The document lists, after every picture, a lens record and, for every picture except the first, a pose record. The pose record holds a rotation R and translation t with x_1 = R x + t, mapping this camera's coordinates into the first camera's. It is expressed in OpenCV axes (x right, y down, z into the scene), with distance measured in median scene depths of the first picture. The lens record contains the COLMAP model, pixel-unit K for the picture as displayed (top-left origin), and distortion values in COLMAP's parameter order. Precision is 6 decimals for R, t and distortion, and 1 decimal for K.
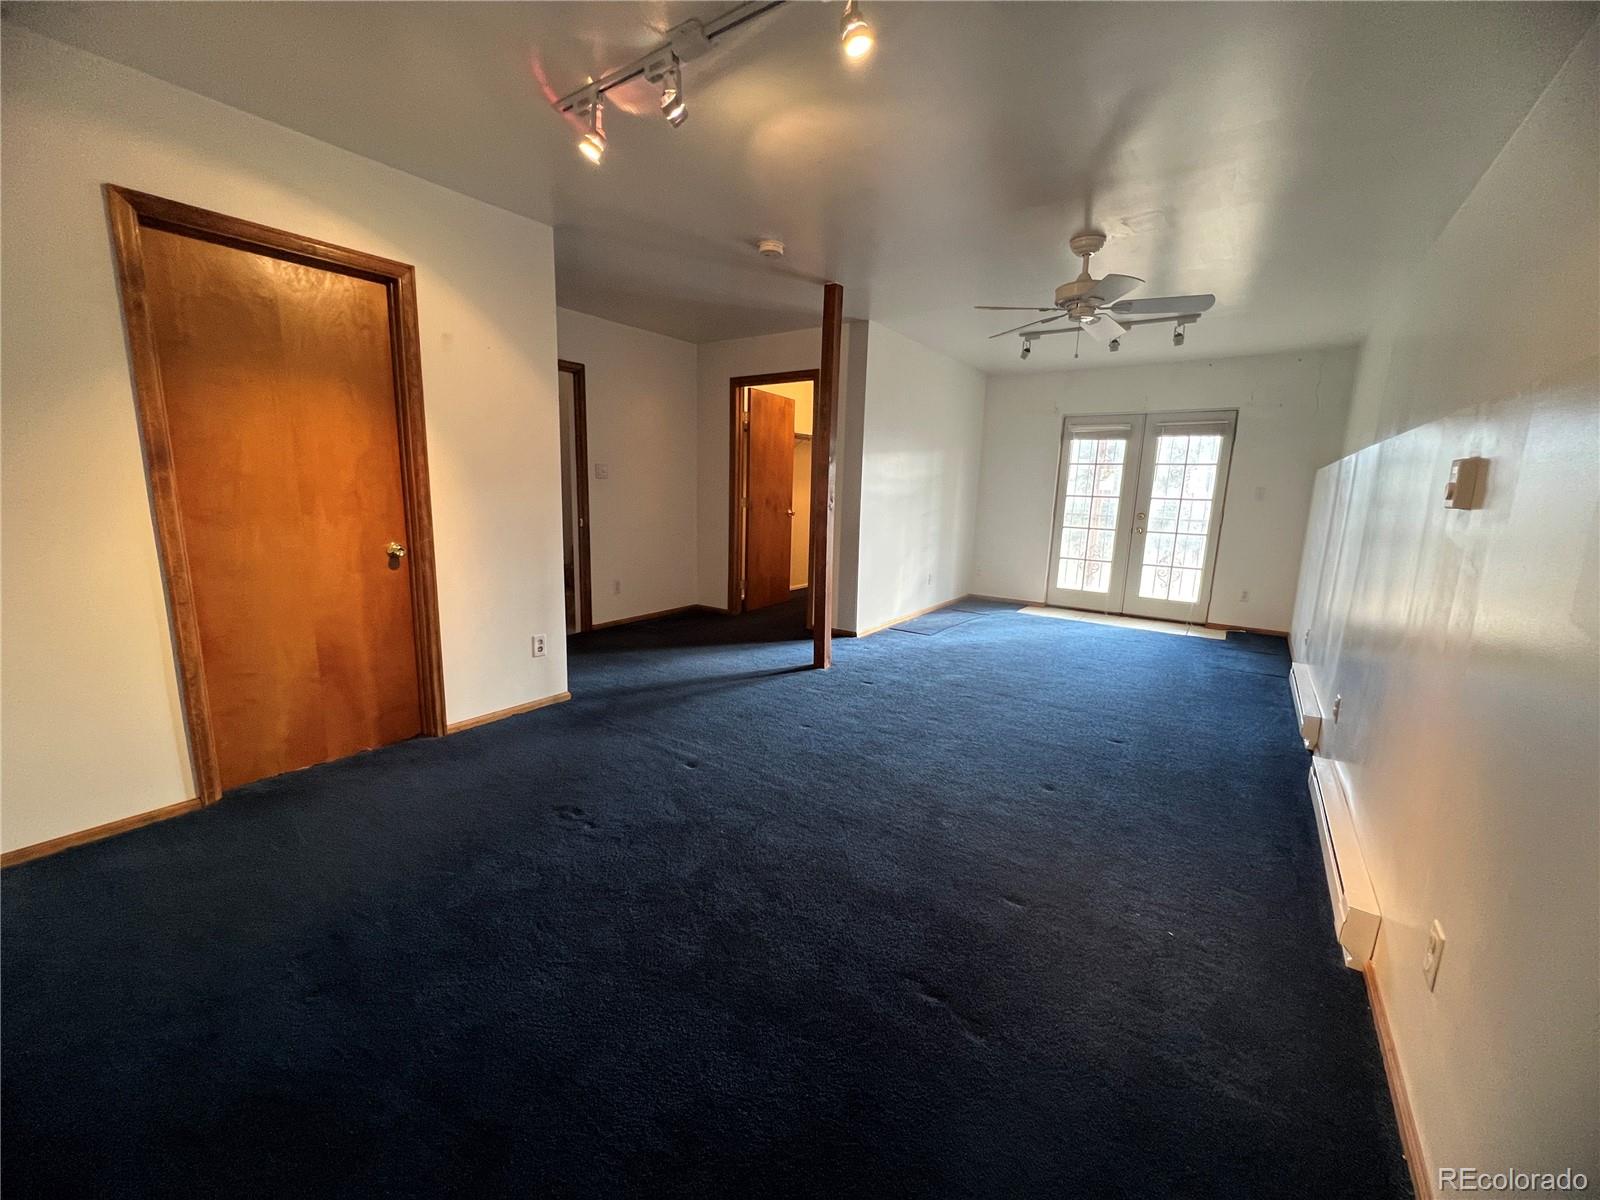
lens RADIAL K [[635.4, 0, 797.5], [0, 635.4, 601.6], [0, 0, 1]] dist [0.000353, -0.000028]
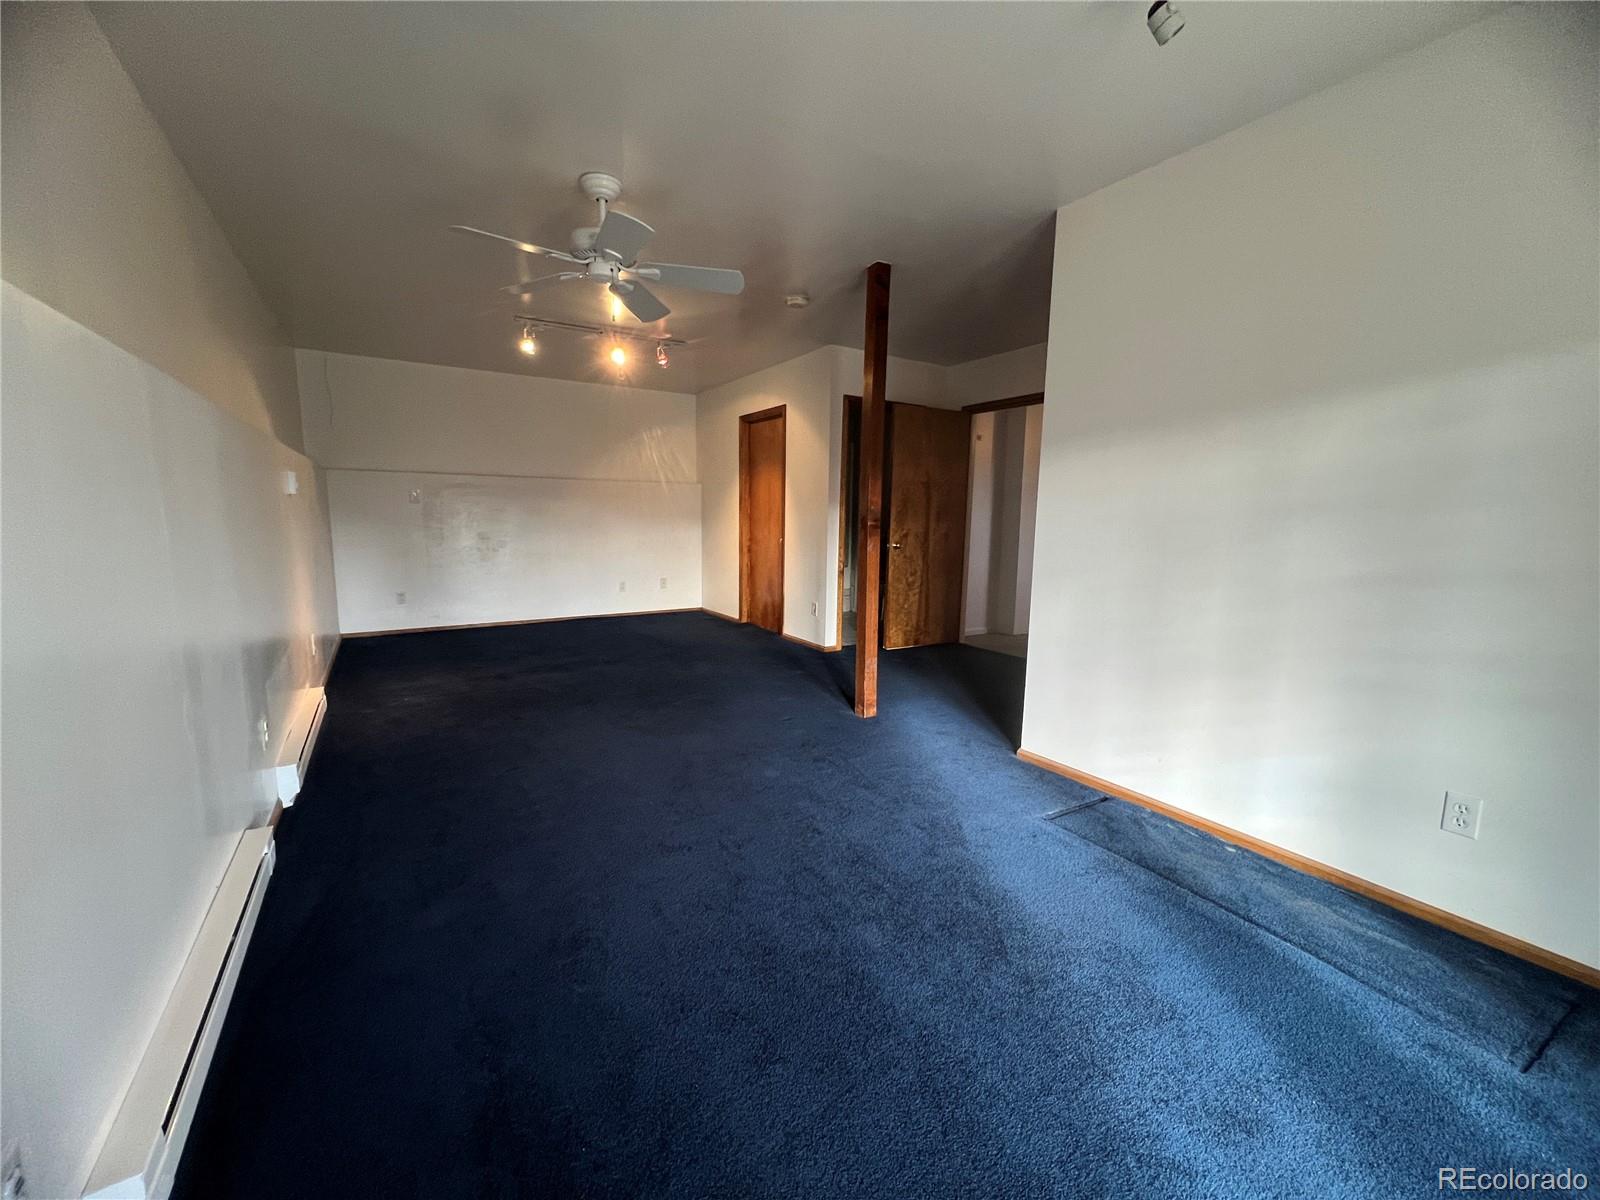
lens RADIAL K [[635.4, 0, 797.5], [0, 635.4, 601.6], [0, 0, 1]] dist [0.000353, -0.000028]
pose [[-0.370073, 0.100514, -0.923549, 0.586446], [-0.191541, 0.964514, 0.181725, -0.125148], [0.909042, 0.244149, -0.337689, 0.810104]]
